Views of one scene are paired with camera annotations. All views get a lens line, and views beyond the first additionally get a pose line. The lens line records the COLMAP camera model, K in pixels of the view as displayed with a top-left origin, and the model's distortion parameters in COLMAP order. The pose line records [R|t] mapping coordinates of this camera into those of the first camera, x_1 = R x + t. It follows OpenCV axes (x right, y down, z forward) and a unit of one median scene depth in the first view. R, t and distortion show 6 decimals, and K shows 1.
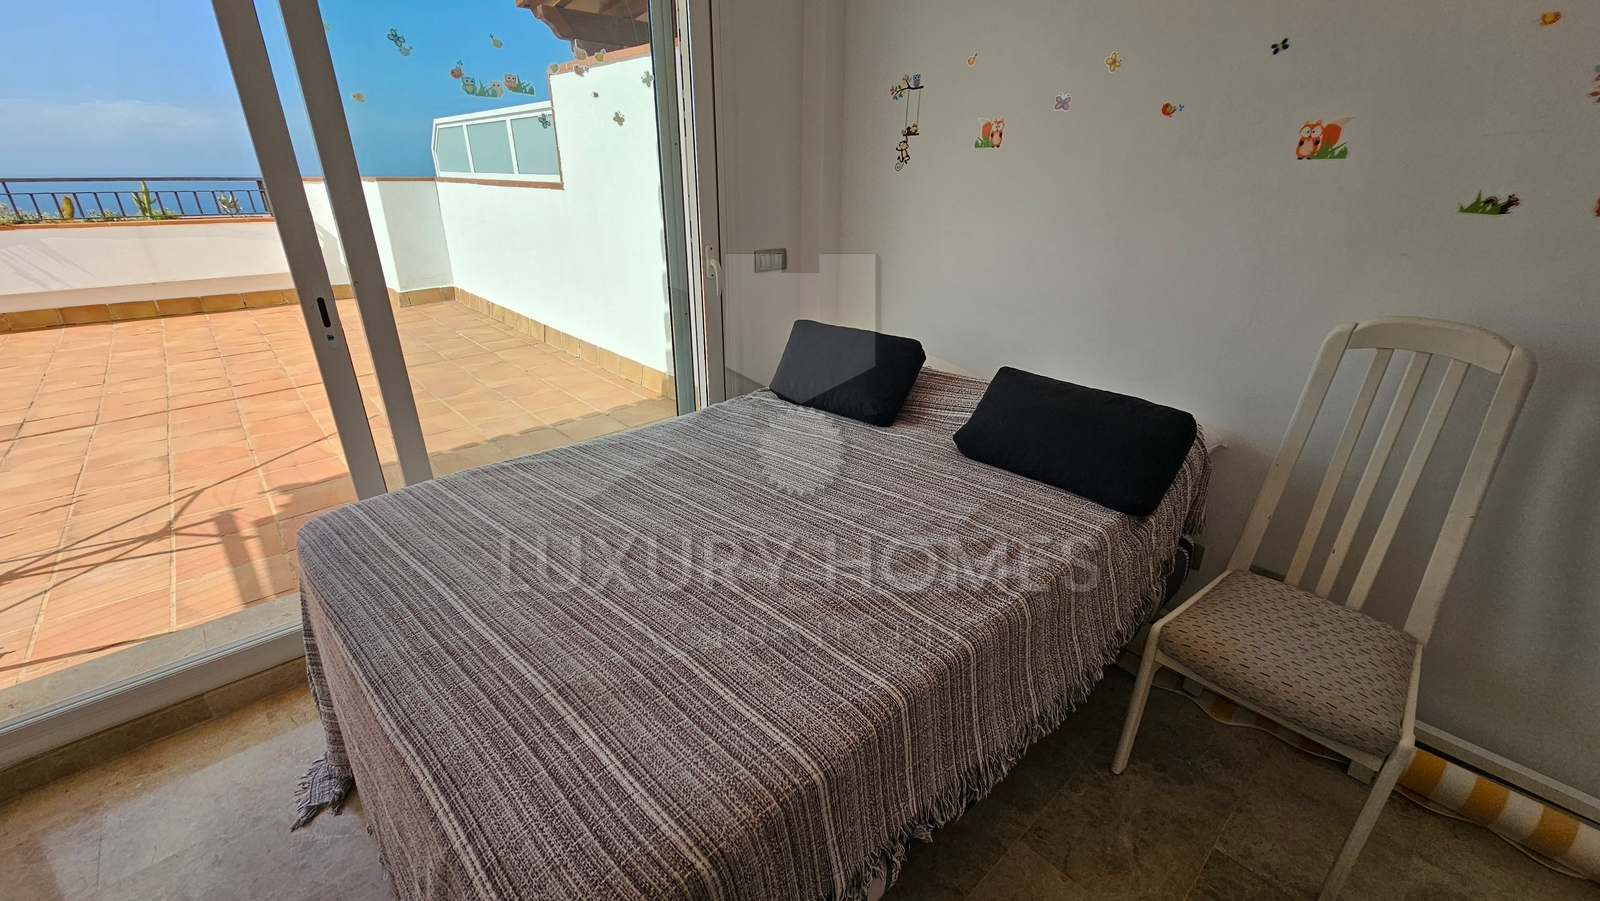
lens RADIAL K [[652.1, 0, 803.8], [0, 652.1, 452.7], [0, 0, 1]] dist [-0.001562, 0.000534]
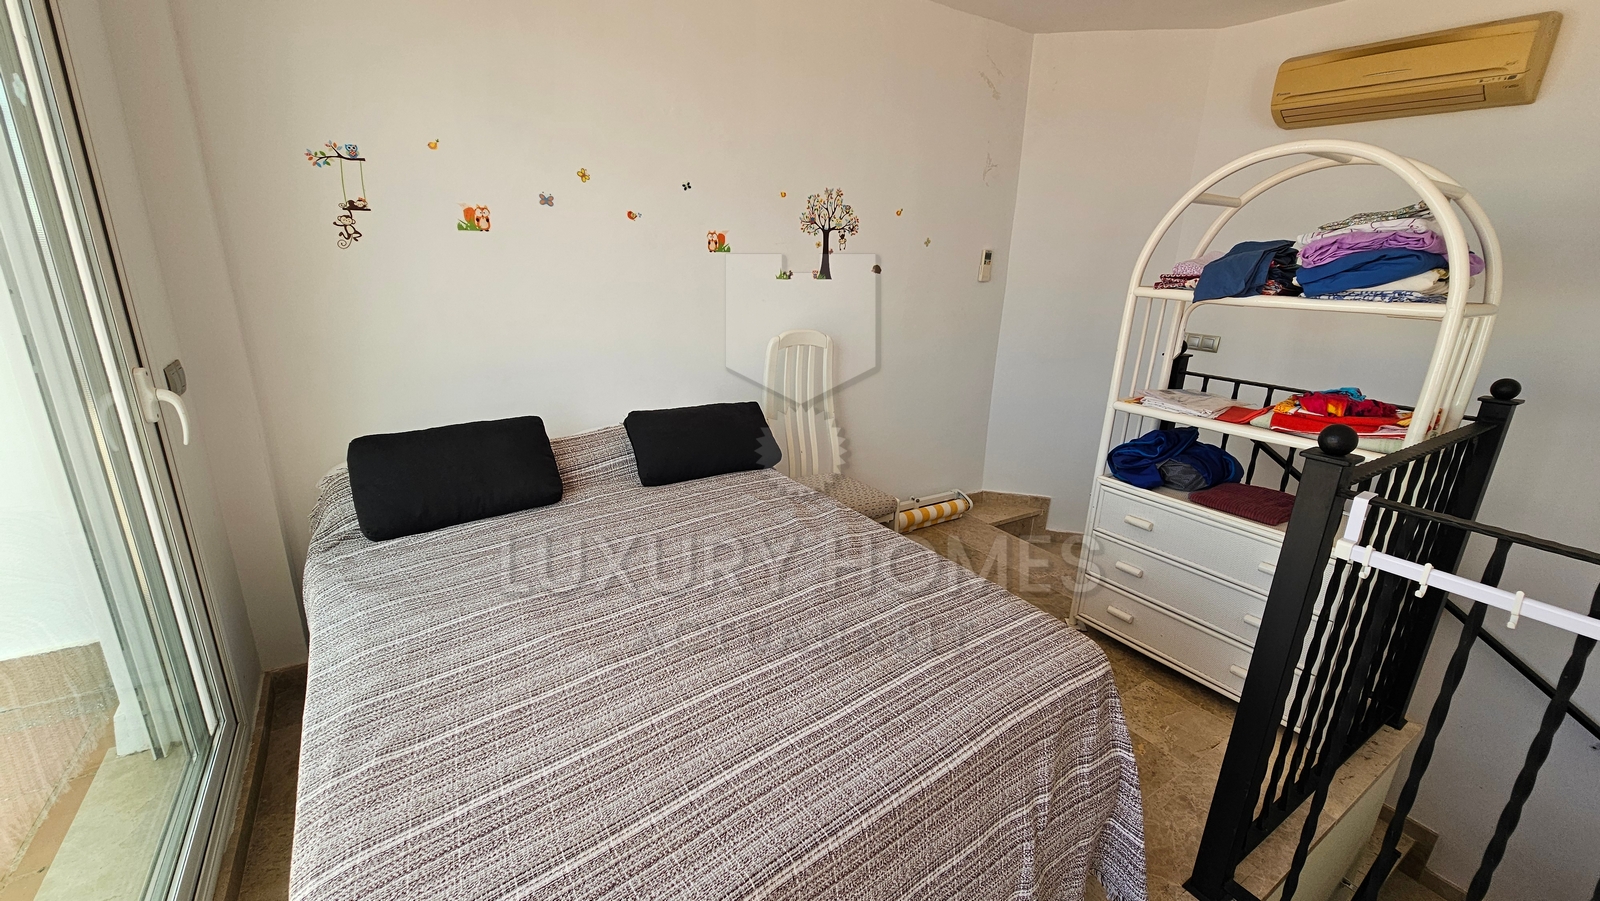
lens RADIAL K [[652.1, 0, 811.1], [0, 652.1, 450.0], [0, 0, 1]] dist [-0.001562, 0.000534]
pose [[0.167863, -0.286219, 0.943345, -0.839270], [0.357347, 0.909508, 0.212365, -0.212797], [-0.918763, 0.301453, 0.254952, 0.413281]]
